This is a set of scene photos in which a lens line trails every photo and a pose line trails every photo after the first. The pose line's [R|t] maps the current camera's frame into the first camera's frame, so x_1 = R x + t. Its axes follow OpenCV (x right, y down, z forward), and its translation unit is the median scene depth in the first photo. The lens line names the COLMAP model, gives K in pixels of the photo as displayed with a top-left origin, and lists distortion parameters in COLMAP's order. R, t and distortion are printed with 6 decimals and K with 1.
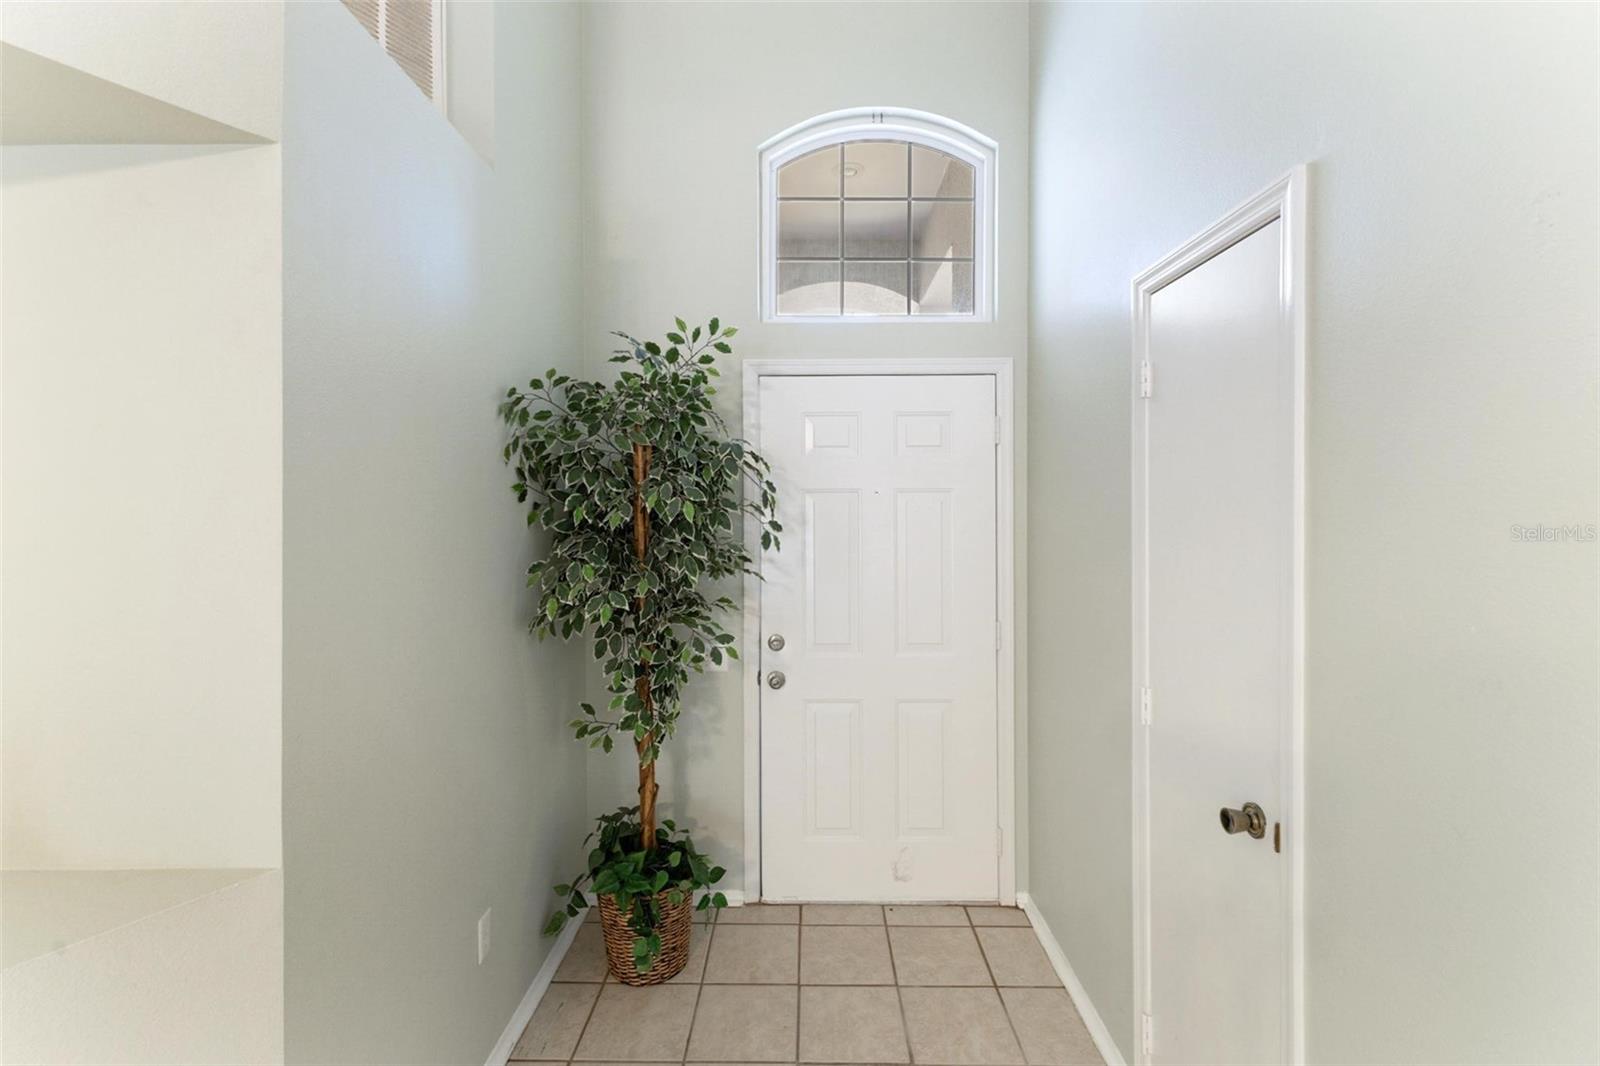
lens RADIAL K [[692.5, 0, 800.4], [0, 692.5, 517.3], [0, 0, 1]] dist [0.003371, 0.000904]
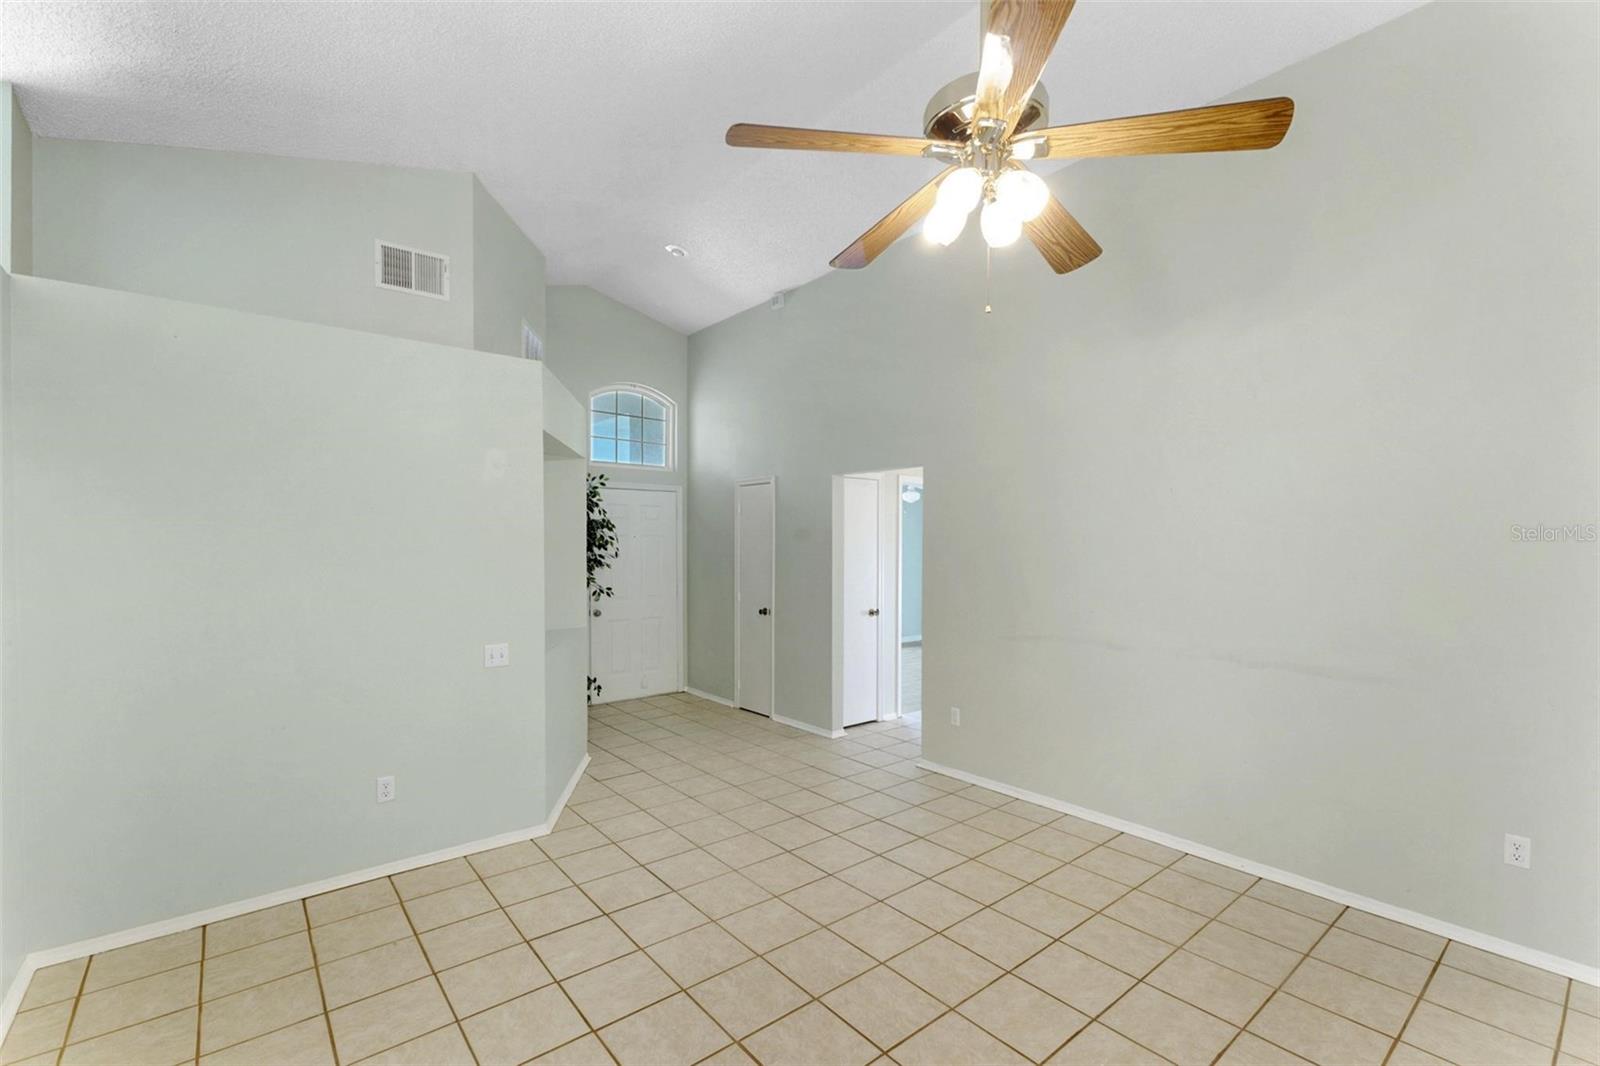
lens RADIAL K [[692.5, 0, 816.6], [0, 692.5, 552.0], [0, 0, 1]] dist [0.003371, 0.000904]
pose [[0.758720, -0.000668, 0.651417, -1.213031], [-0.005591, 0.999956, 0.007537, -0.001730], [-0.651393, -0.009361, 0.758683, -1.577370]]
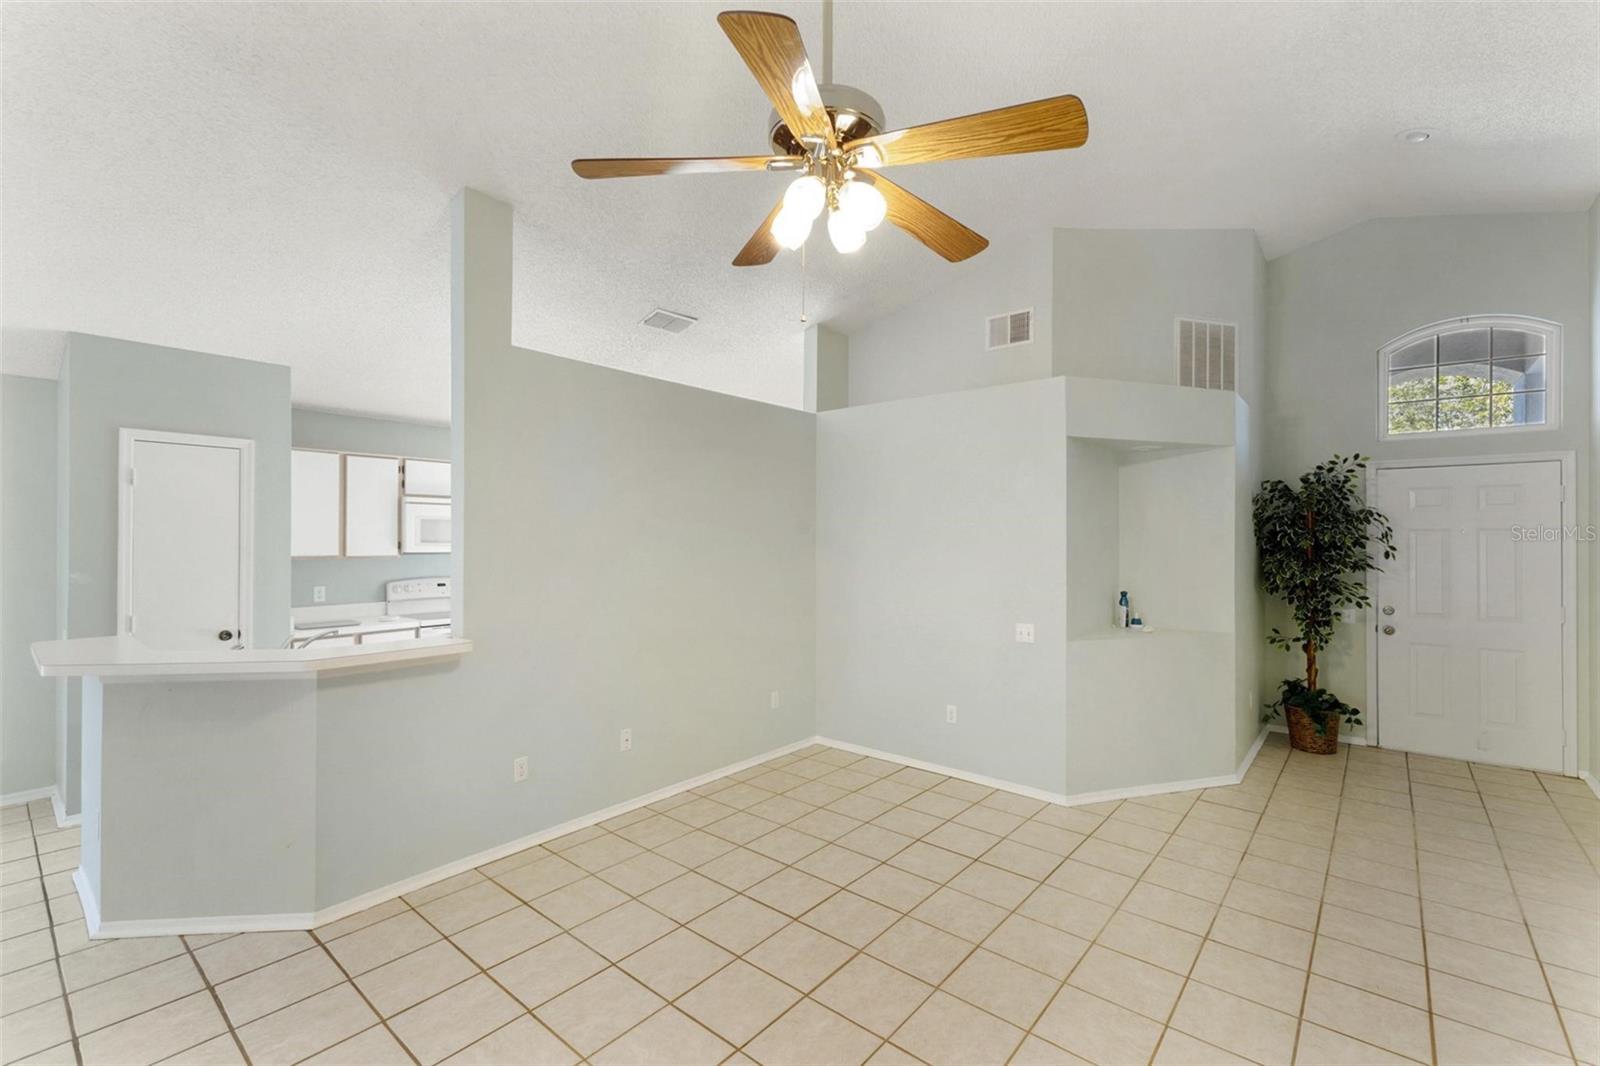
lens RADIAL K [[692.5, 0, 797.6], [0, 692.5, 532.6], [0, 0, 1]] dist [0.003371, 0.000904]
pose [[0.768431, 0.002922, -0.639926, -0.072777], [-0.008188, 0.999953, -0.005267, -0.008849], [0.639880, 0.009287, 0.768418, -1.740580]]
